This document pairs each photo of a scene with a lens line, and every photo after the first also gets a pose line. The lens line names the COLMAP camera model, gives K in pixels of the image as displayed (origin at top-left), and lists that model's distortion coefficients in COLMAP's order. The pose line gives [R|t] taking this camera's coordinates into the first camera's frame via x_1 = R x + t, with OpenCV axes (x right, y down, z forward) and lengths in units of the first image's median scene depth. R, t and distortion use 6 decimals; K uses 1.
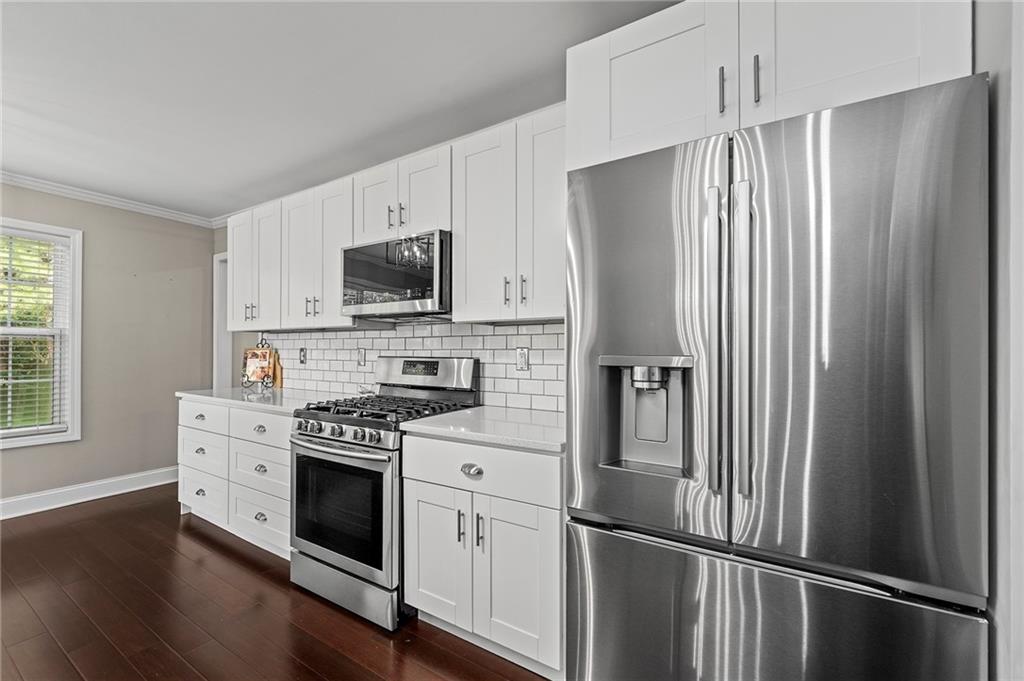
lens RADIAL K [[439.9, 0, 498.2], [0, 439.9, 343.7], [0, 0, 1]] dist [0.000821, 0.000043]
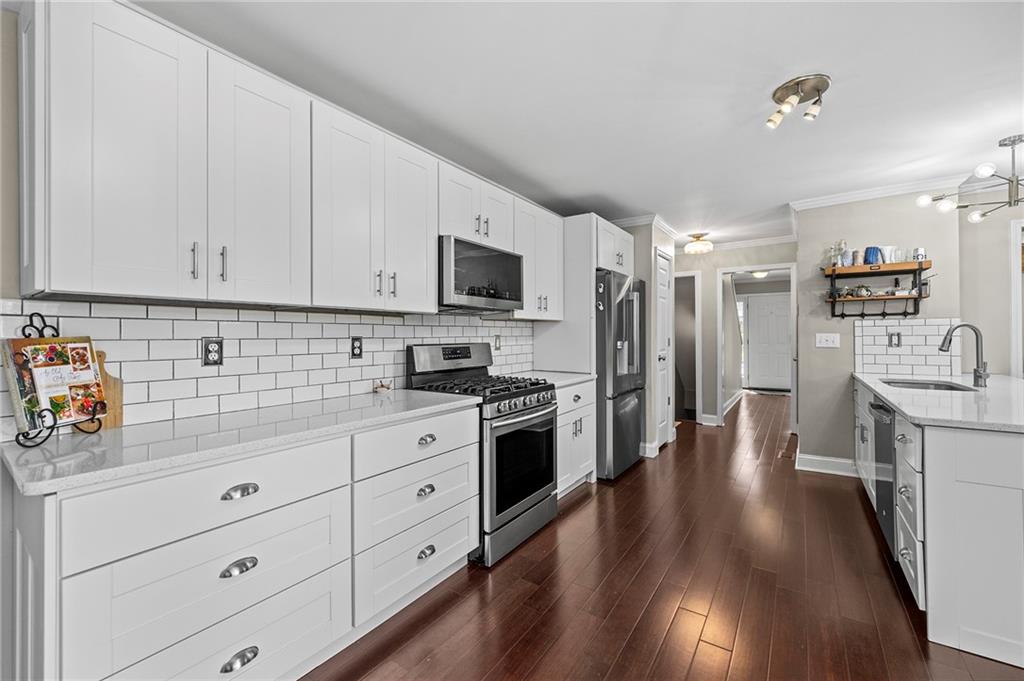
lens RADIAL K [[418.1, 0, 512.3], [0, 418.1, 333.8], [0, 0, 1]] dist [-0.008769, -0.000295]
pose [[0.009066, 0.004221, 0.999950, -1.260577], [-0.004113, 0.999983, -0.004184, 0.008020], [-0.999950, -0.004075, 0.009084, 0.831942]]
